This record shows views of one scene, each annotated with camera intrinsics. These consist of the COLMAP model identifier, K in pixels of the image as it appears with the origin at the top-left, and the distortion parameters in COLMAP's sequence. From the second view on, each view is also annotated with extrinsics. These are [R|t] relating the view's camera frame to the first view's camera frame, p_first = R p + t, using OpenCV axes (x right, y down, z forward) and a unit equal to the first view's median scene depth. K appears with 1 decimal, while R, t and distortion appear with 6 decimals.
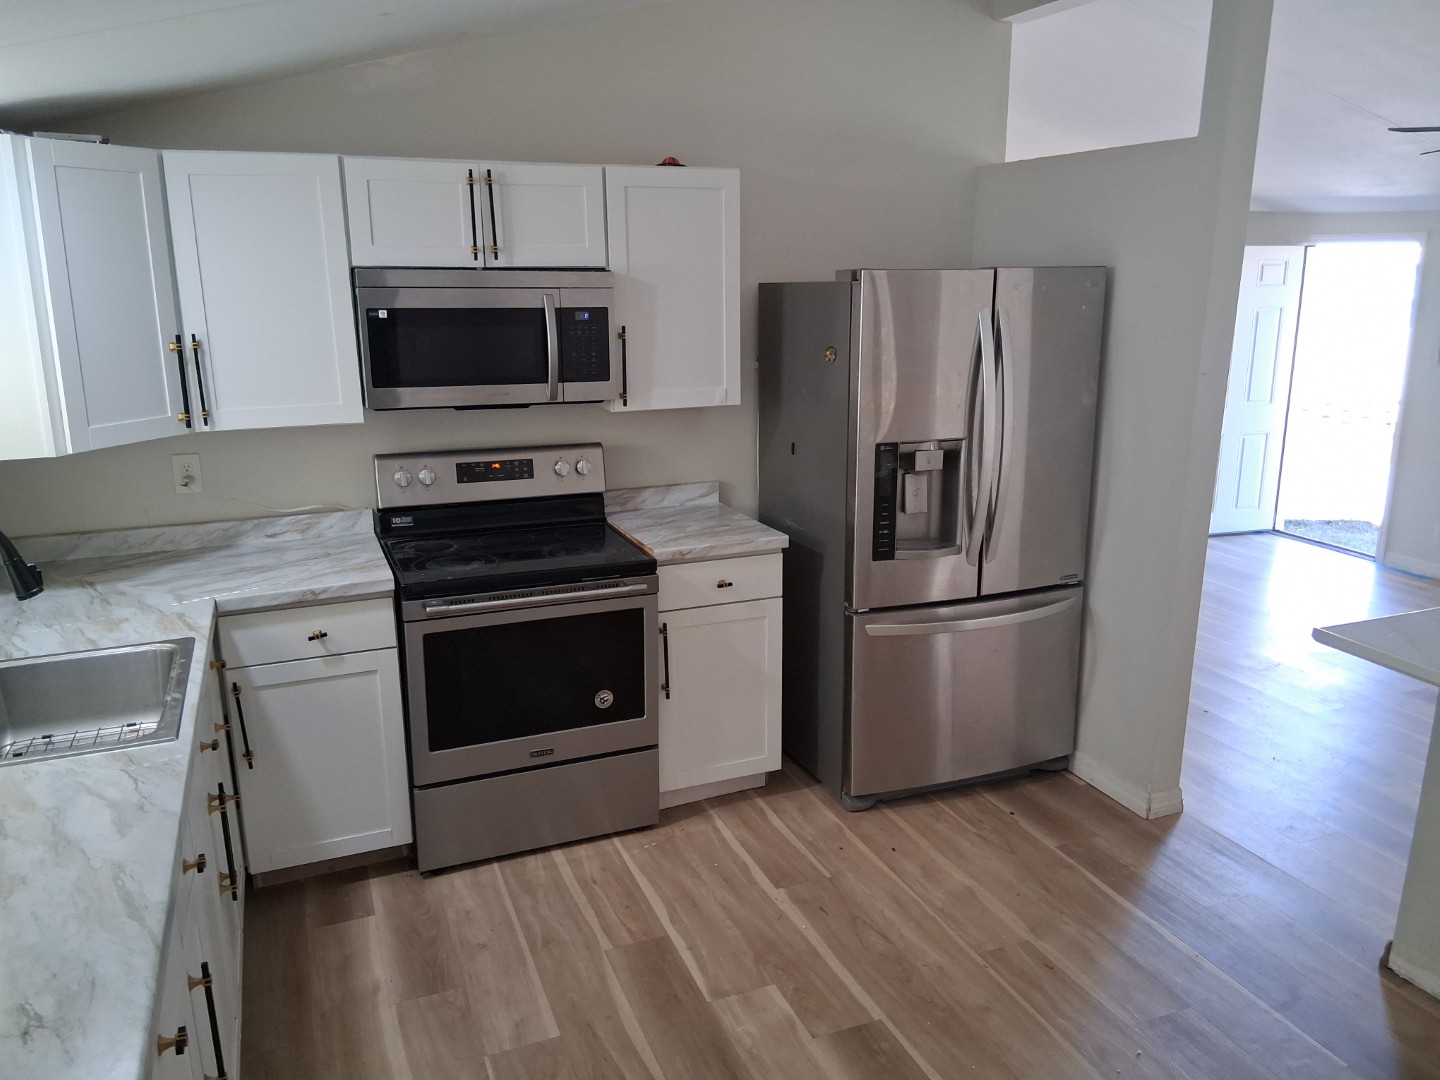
lens RADIAL K [[1100.6, 0, 720.0], [0, 1100.6, 540.0], [0, 0, 1]] dist [0.055038, -0.090559]
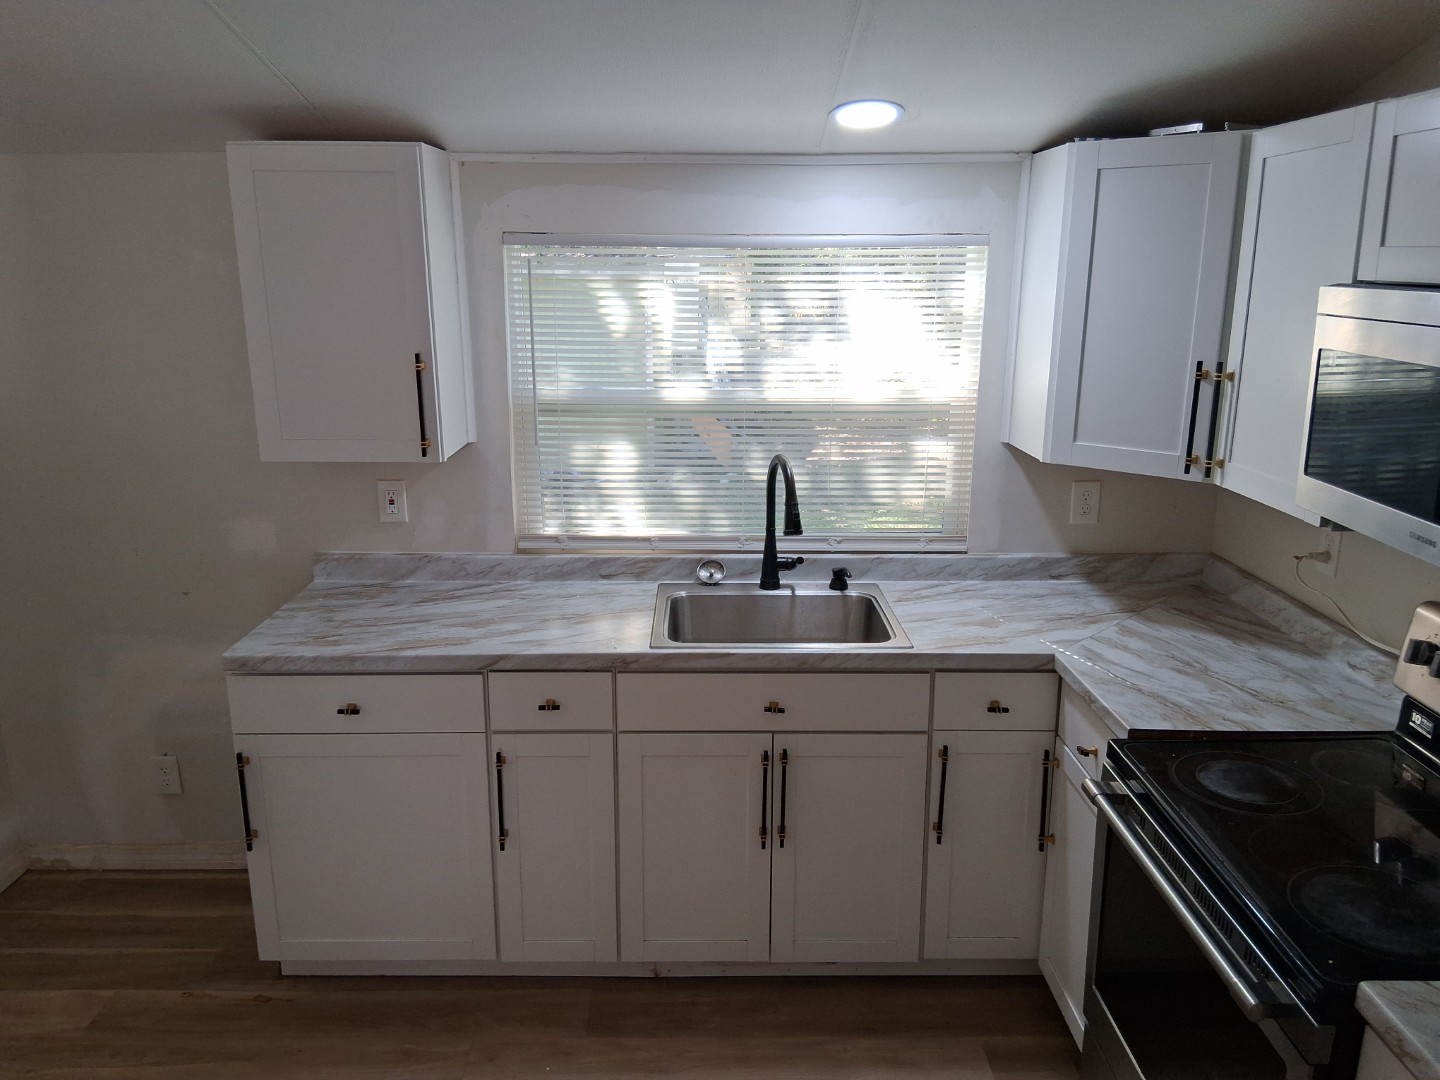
lens RADIAL K [[1084.0, 0, 720.0], [0, 1084.0, 540.0], [0, 0, 1]] dist [0.146915, -0.249789]
pose [[-0.364598, 0.229305, -0.902490, 0.398165], [-0.224457, 0.918983, 0.324174, -0.243930], [0.903708, 0.320763, -0.283590, 0.935701]]
